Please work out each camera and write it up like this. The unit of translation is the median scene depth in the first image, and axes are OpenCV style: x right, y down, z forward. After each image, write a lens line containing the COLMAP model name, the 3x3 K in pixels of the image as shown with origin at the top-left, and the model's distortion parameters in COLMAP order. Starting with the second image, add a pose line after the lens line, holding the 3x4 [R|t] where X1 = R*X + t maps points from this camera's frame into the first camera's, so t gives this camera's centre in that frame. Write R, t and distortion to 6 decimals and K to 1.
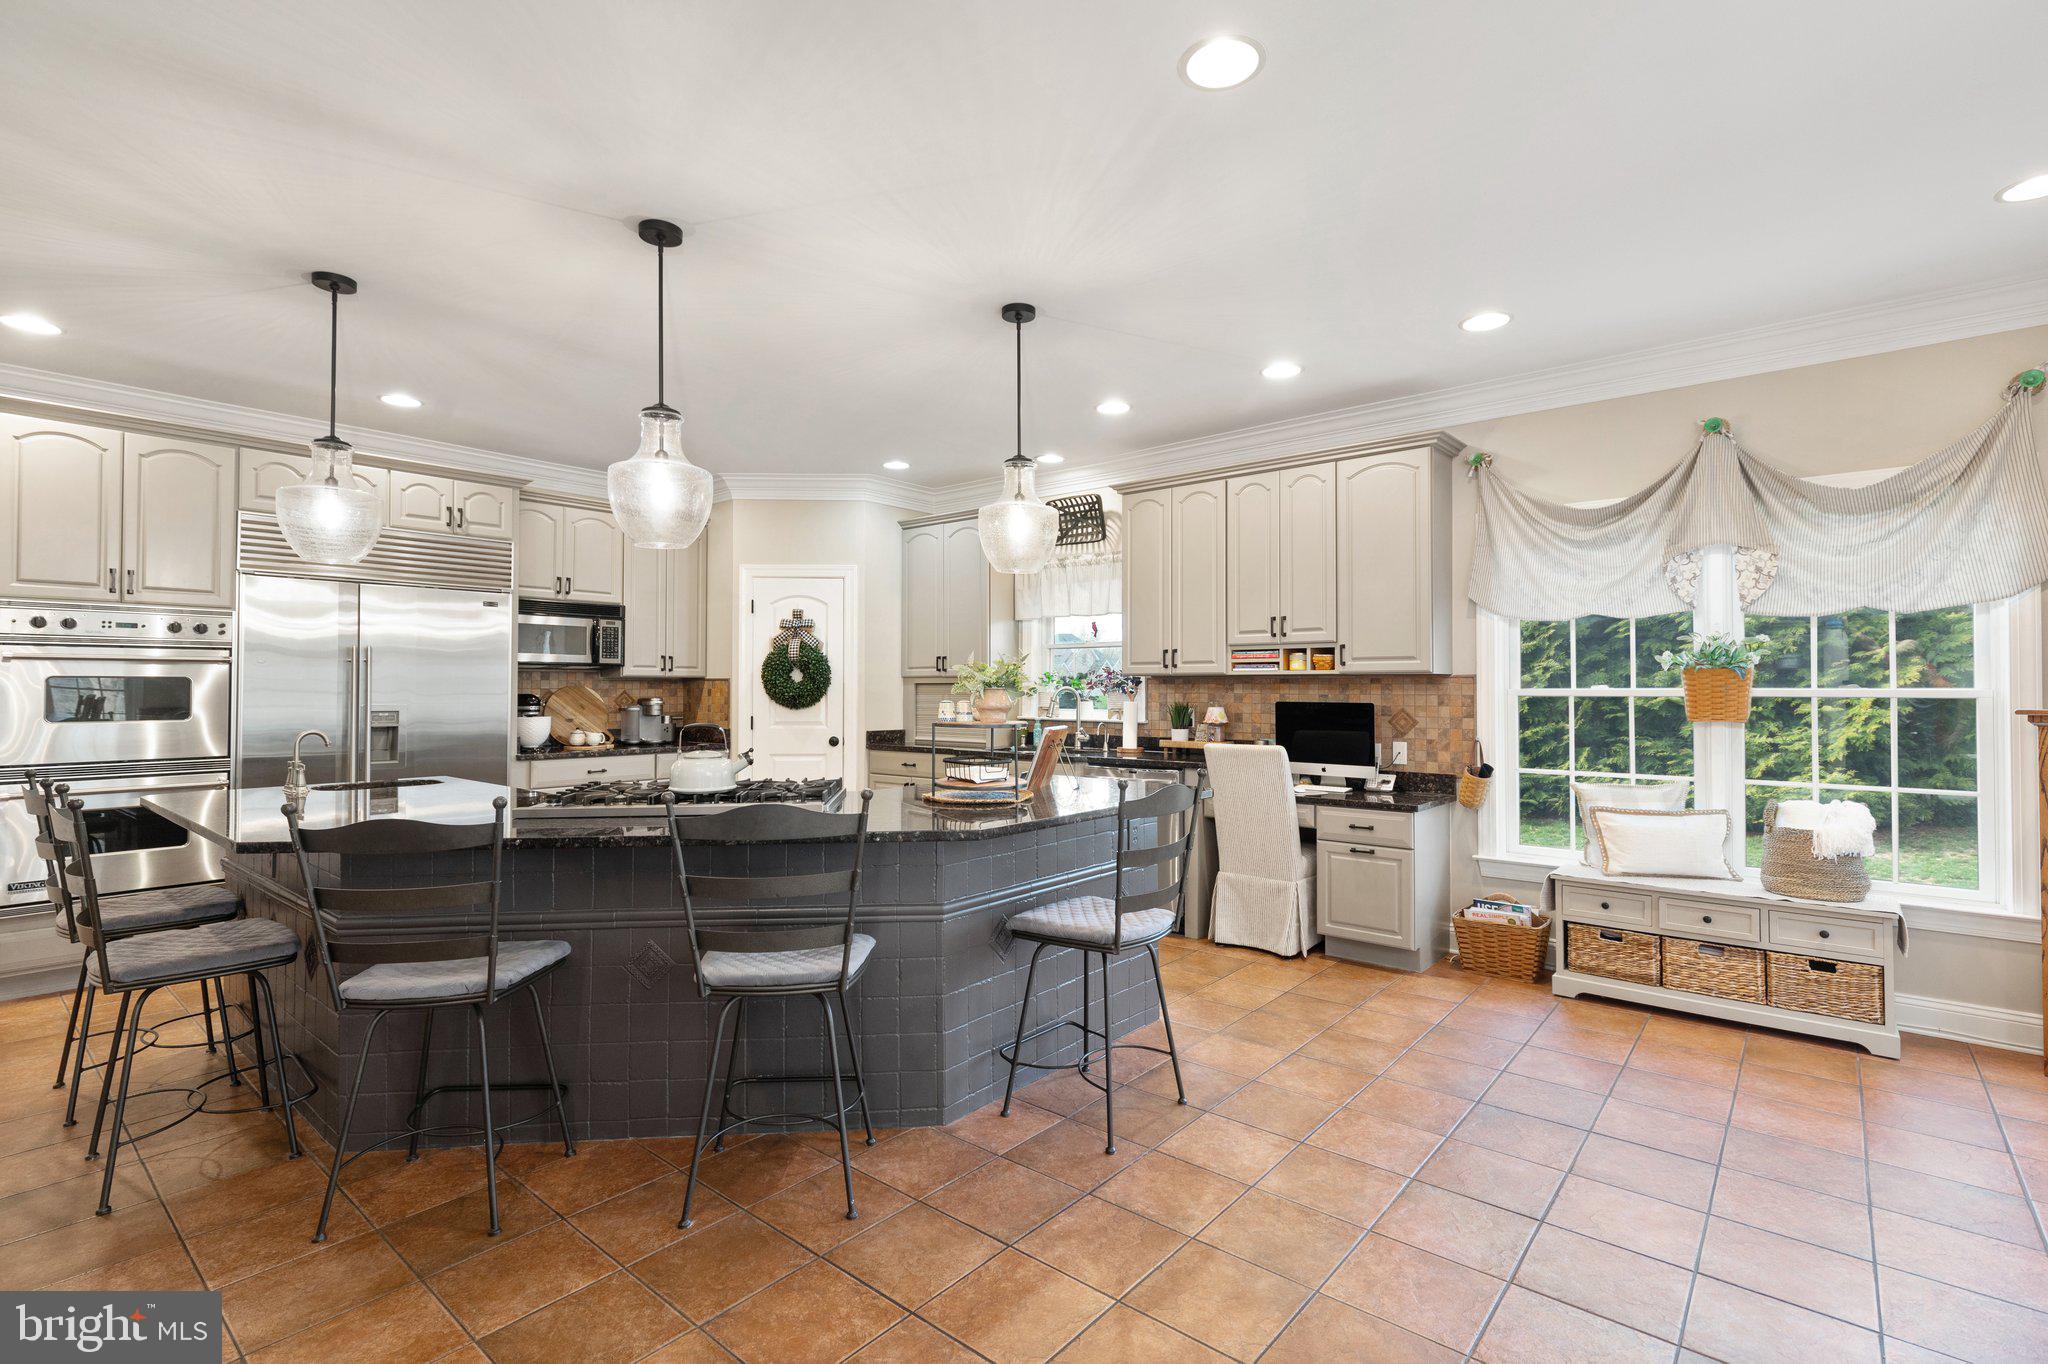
lens RADIAL K [[941.3, 0, 1007.8], [0, 941.3, 676.6], [0, 0, 1]] dist [0.004700, -0.001022]
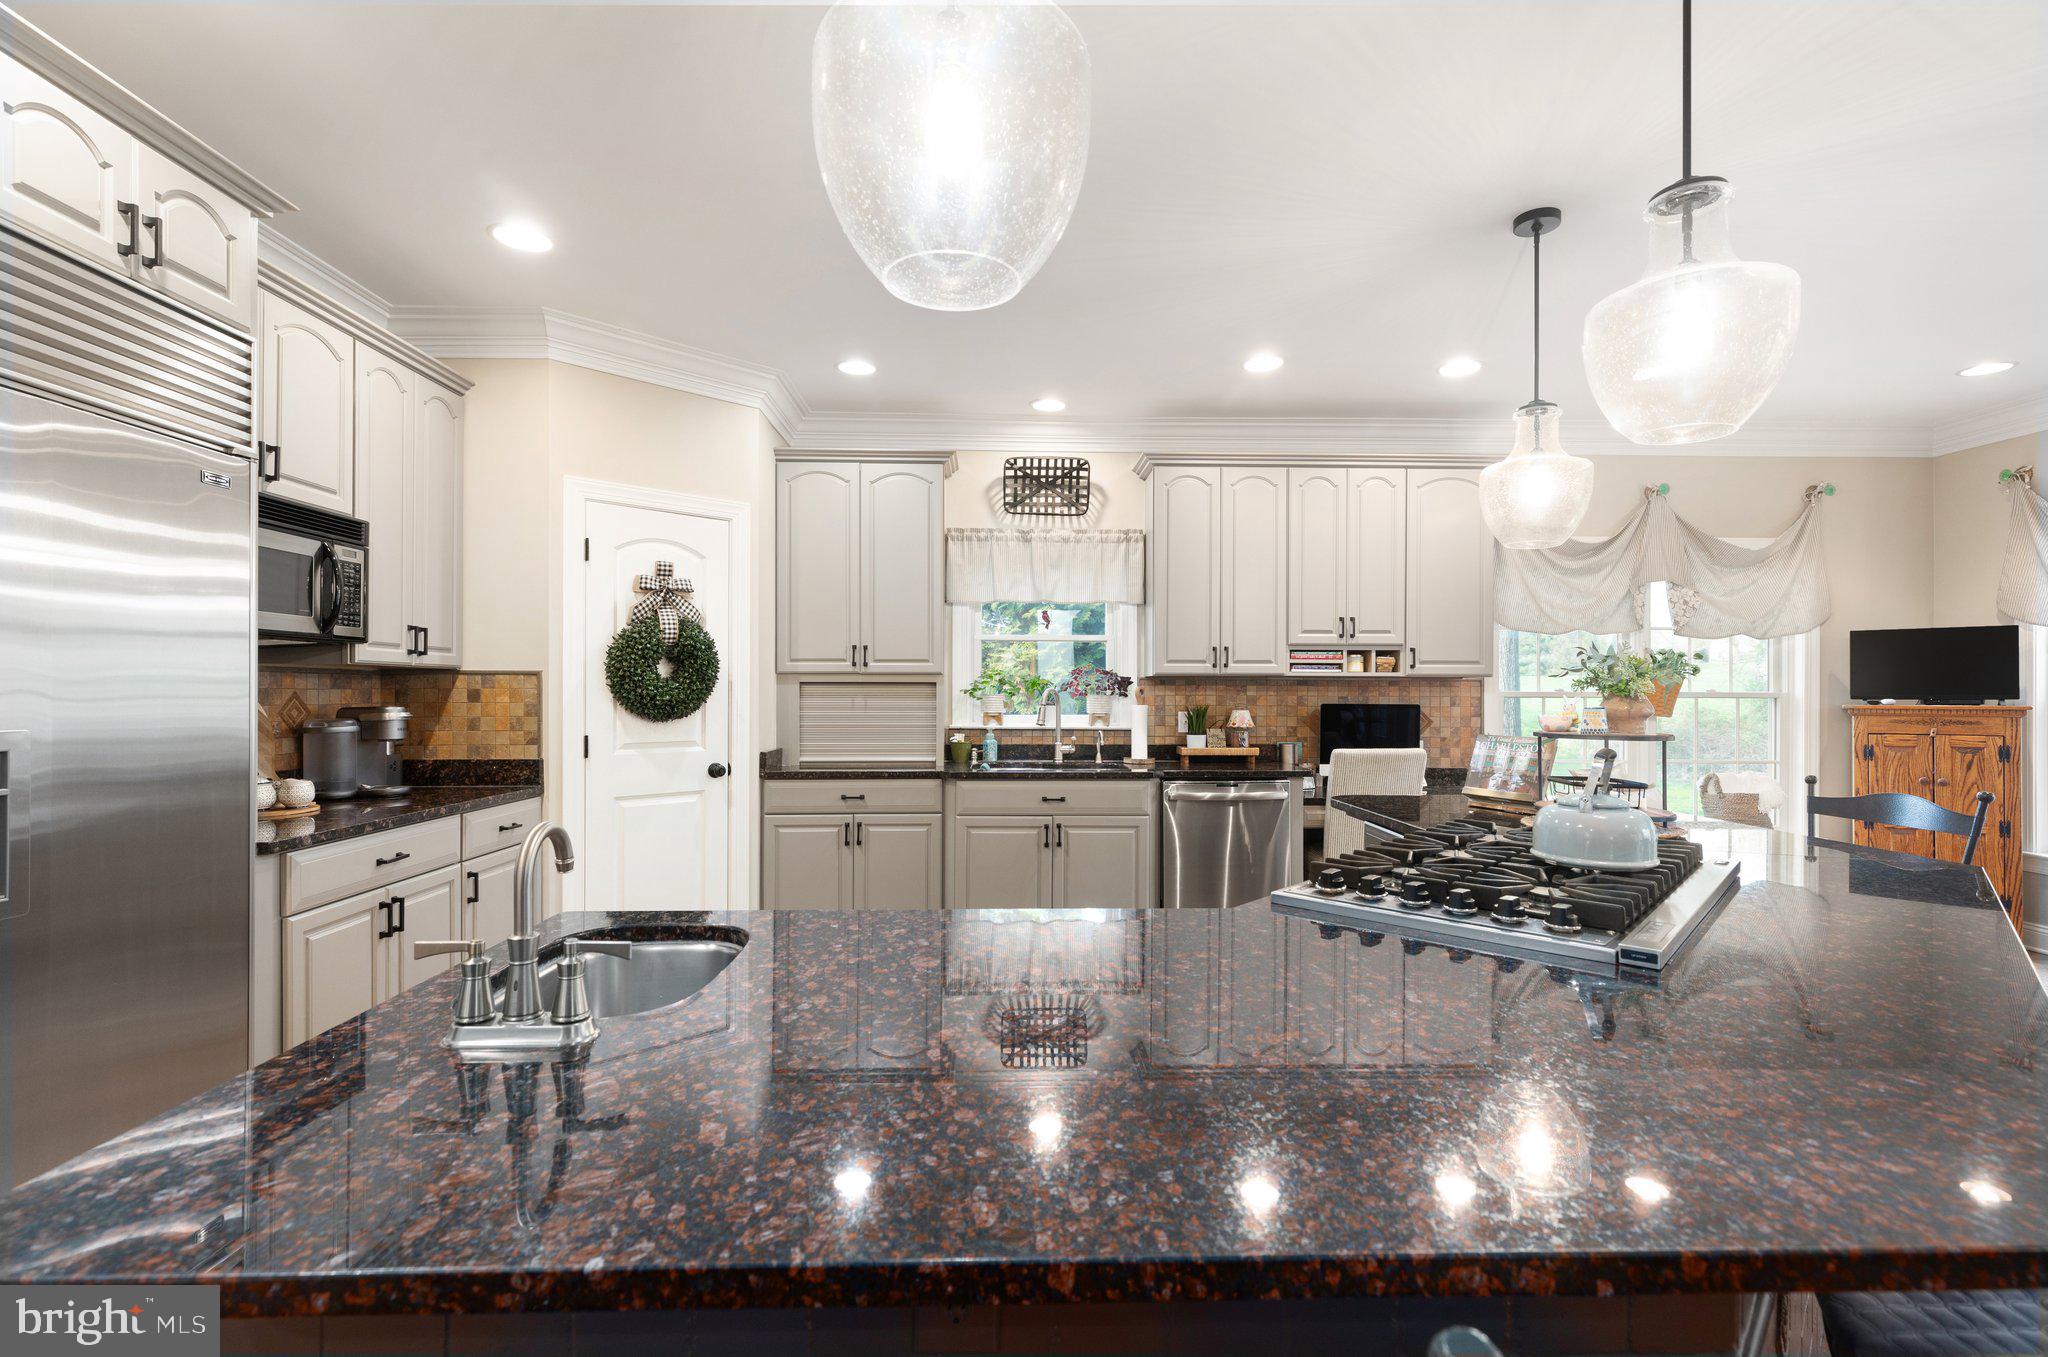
lens RADIAL K [[941.3, 0, 1026.5], [0, 941.3, 688.0], [0, 0, 1]] dist [0.004700, -0.001022]
pose [[0.731551, 0.003325, 0.681778, -0.513226], [-0.010175, 0.999930, 0.006041, 0.006218], [-0.681711, -0.011357, 0.731534, 0.415849]]
